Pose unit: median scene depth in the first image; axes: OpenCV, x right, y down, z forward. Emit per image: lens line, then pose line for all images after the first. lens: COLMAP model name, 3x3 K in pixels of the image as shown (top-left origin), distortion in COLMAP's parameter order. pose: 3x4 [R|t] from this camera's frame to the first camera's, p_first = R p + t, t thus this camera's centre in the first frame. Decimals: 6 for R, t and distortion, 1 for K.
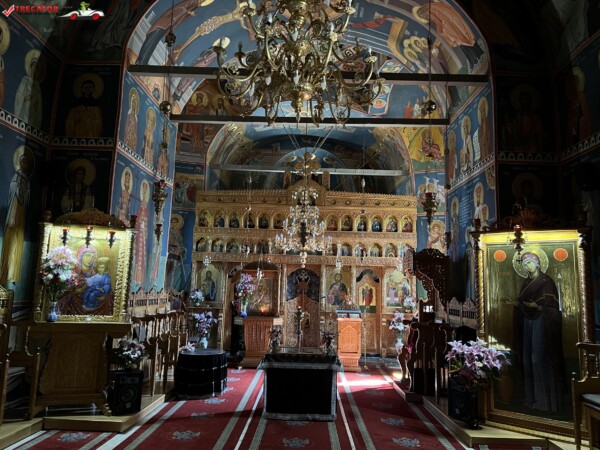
lens RADIAL K [[447.3, 0, 302.2], [0, 447.3, 227.6], [0, 0, 1]] dist [0.077324, -0.100562]
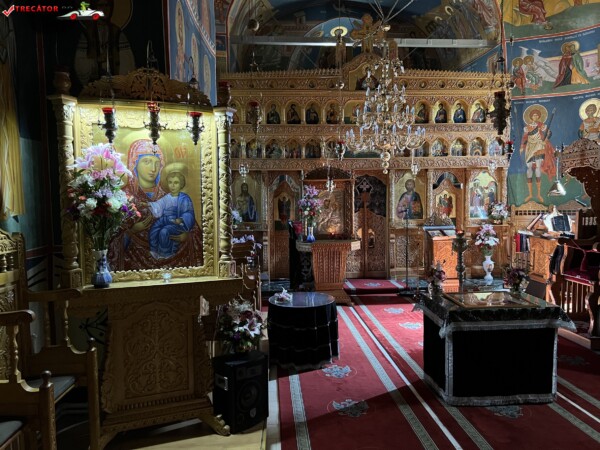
lens RADIAL K [[447.3, 0, 302.2], [0, 447.3, 227.6], [0, 0, 1]] dist [0.077324, -0.100562]
pose [[0.995728, -0.049534, 0.077924, -0.195985], [0.032823, 0.978690, 0.202702, 0.021149], [-0.086304, -0.199278, 0.976135, 0.258758]]
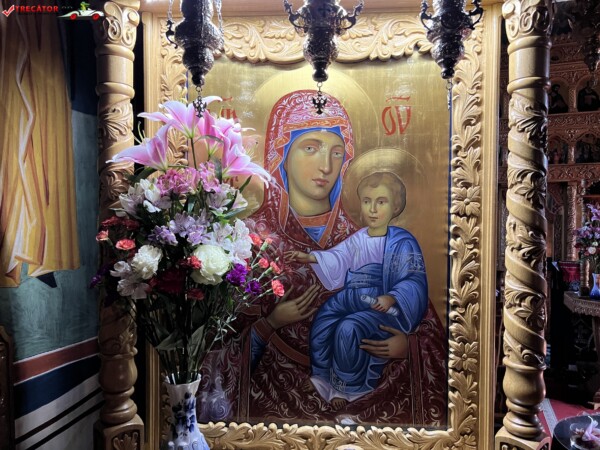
lens RADIAL K [[447.3, 0, 302.2], [0, 447.3, 227.6], [0, 0, 1]] dist [0.077324, -0.100562]
pose [[0.934239, -0.027997, -0.355548, -0.236416], [0.080648, 0.987676, 0.134137, 0.041310], [0.347410, -0.153990, 0.924983, 0.467626]]
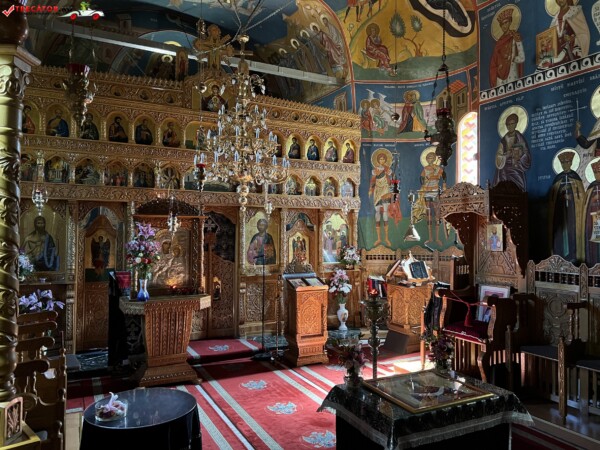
lens RADIAL K [[447.3, 0, 302.2], [0, 447.3, 227.6], [0, 0, 1]] dist [0.077324, -0.100562]
pose [[0.884299, -0.019223, 0.466525, -0.208014], [-0.041124, 0.992063, 0.118828, 0.035661], [-0.465106, -0.124265, 0.876490, 0.418716]]
